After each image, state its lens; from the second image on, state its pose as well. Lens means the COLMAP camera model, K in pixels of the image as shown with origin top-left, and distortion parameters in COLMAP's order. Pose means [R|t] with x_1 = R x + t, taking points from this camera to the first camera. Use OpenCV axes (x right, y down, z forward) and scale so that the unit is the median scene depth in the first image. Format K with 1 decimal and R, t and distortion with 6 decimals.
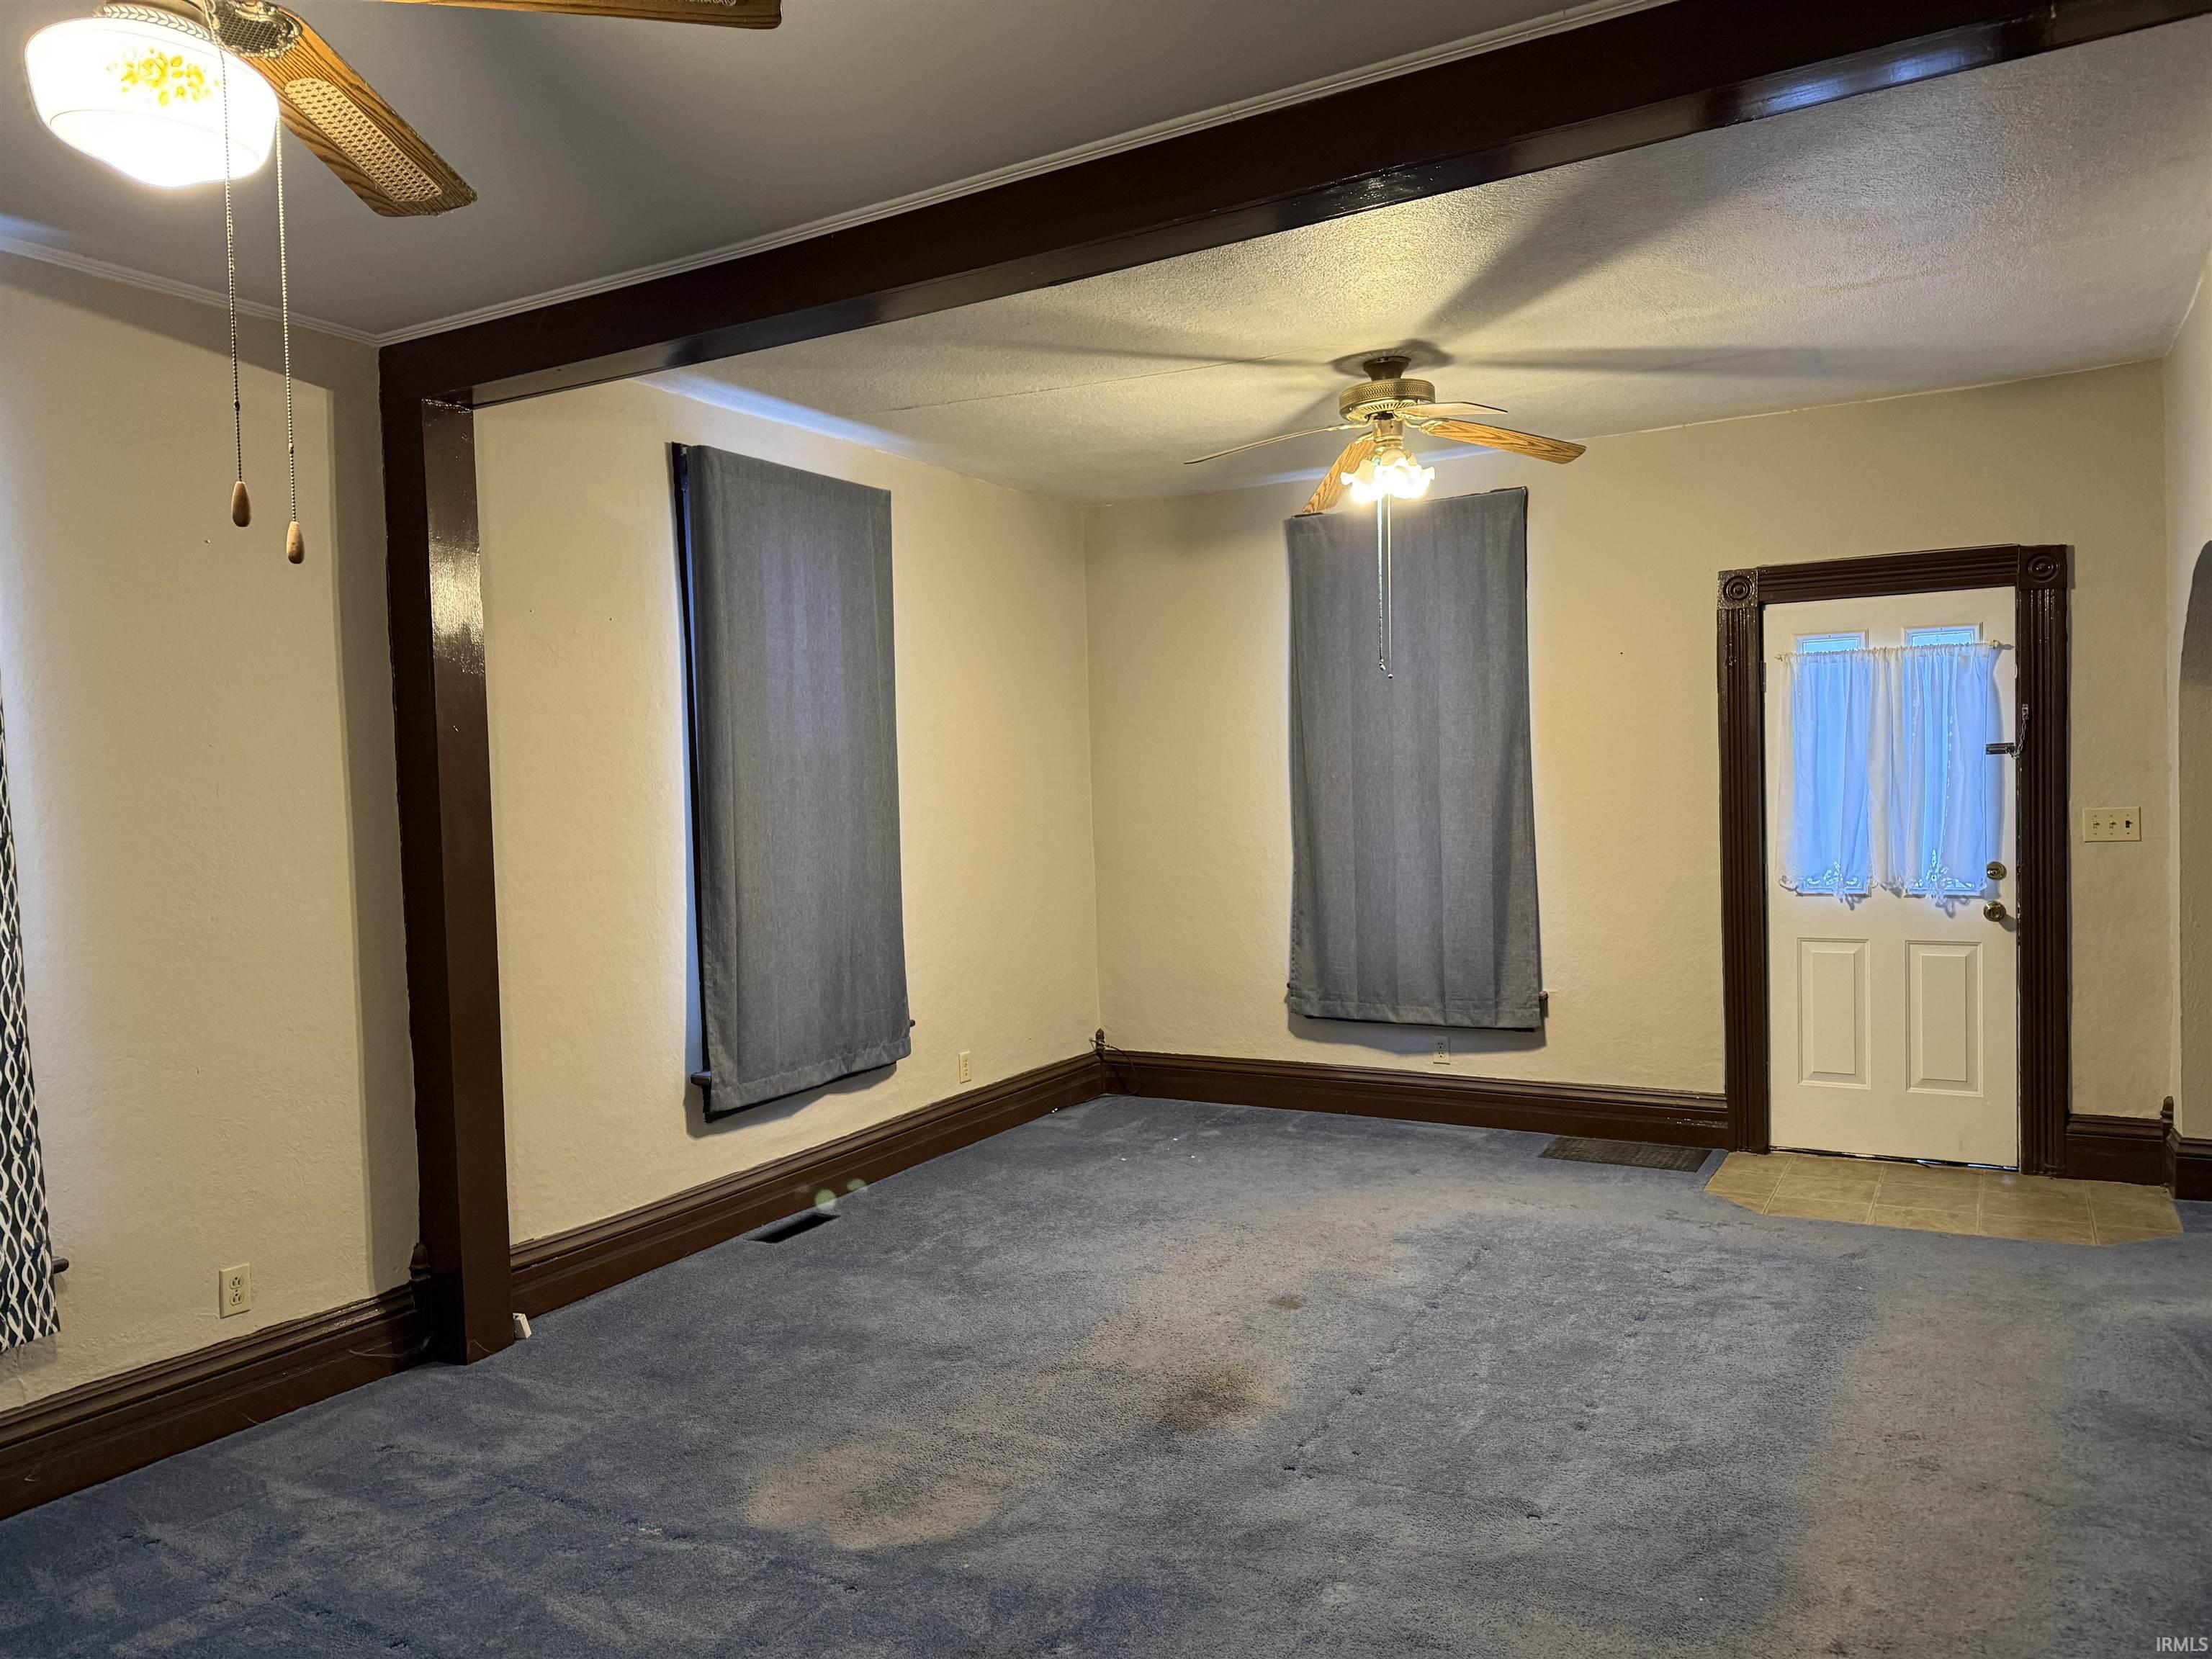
lens RADIAL K [[1540.3, 0, 1102.7], [0, 1540.3, 836.2], [0, 0, 1]] dist [0.098404, -0.108393]
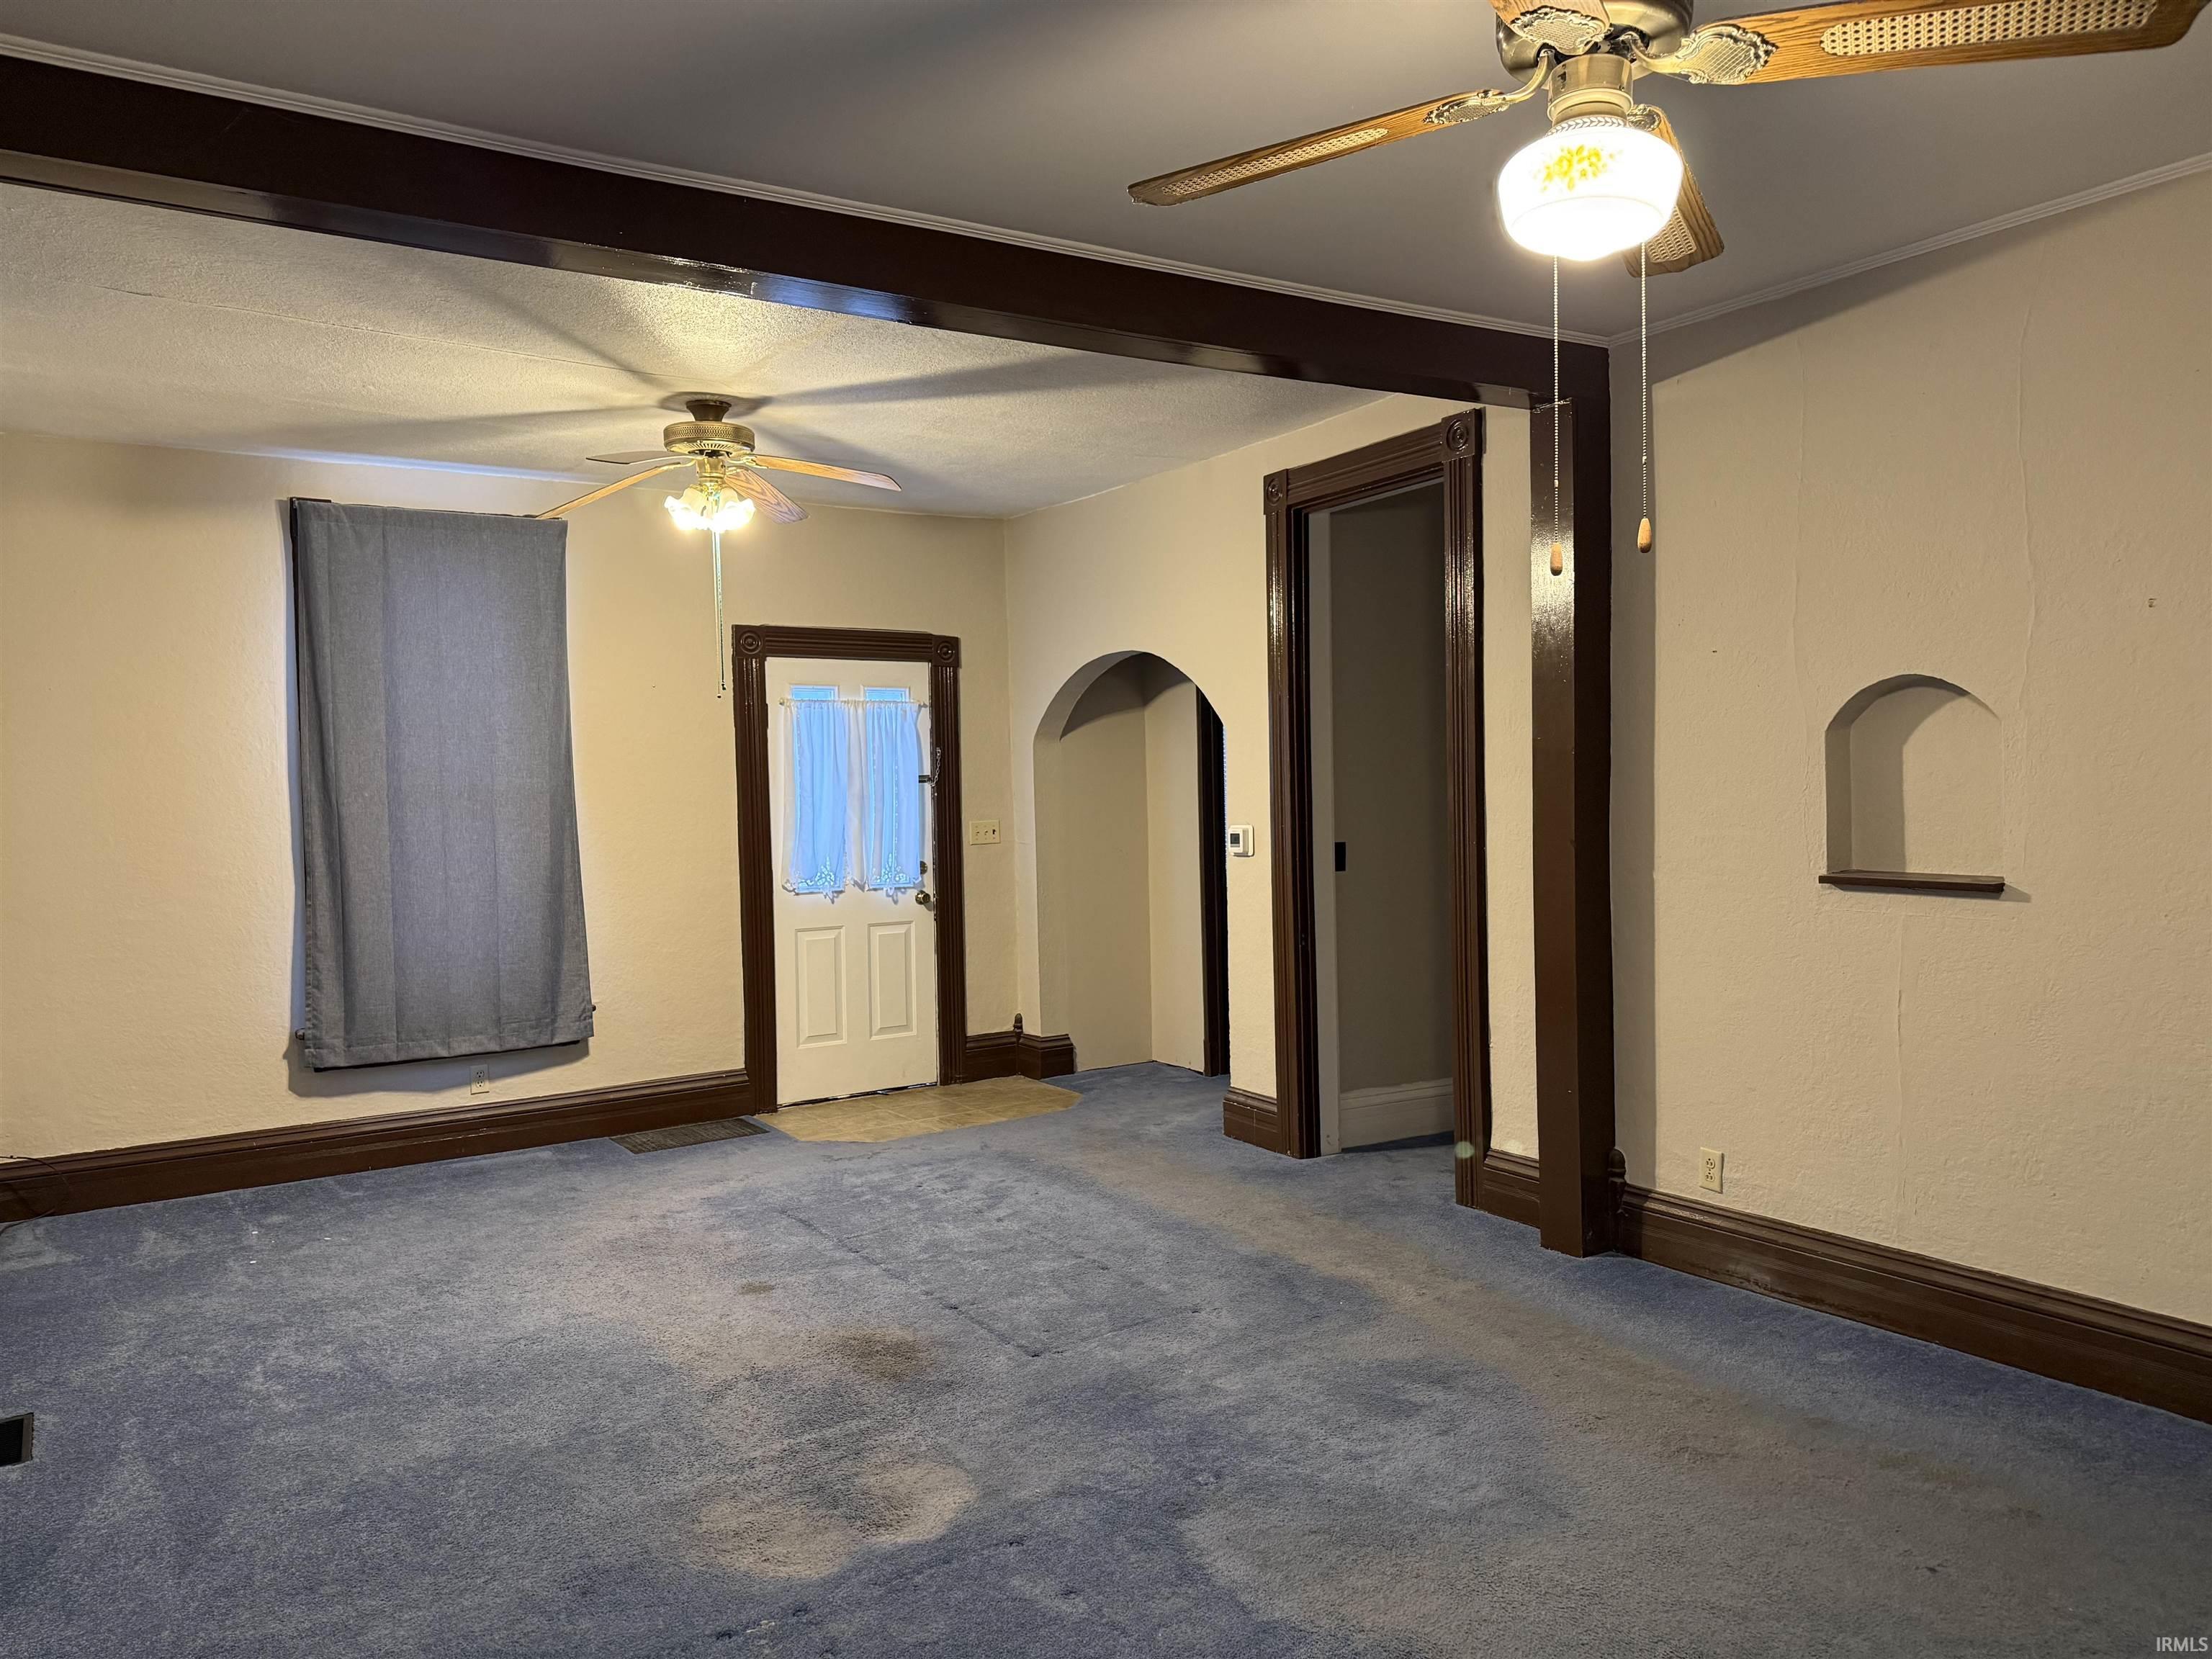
lens RADIAL K [[1539.3, 0, 1106.0], [0, 1539.3, 829.5], [0, 0, 1]] dist [0.167557, -0.298686]
pose [[0.465566, -0.009000, 0.884968, -0.548389], [0.038697, 0.999199, -0.010196, 0.008694], [-0.884167, 0.038992, 0.465541, 0.226428]]
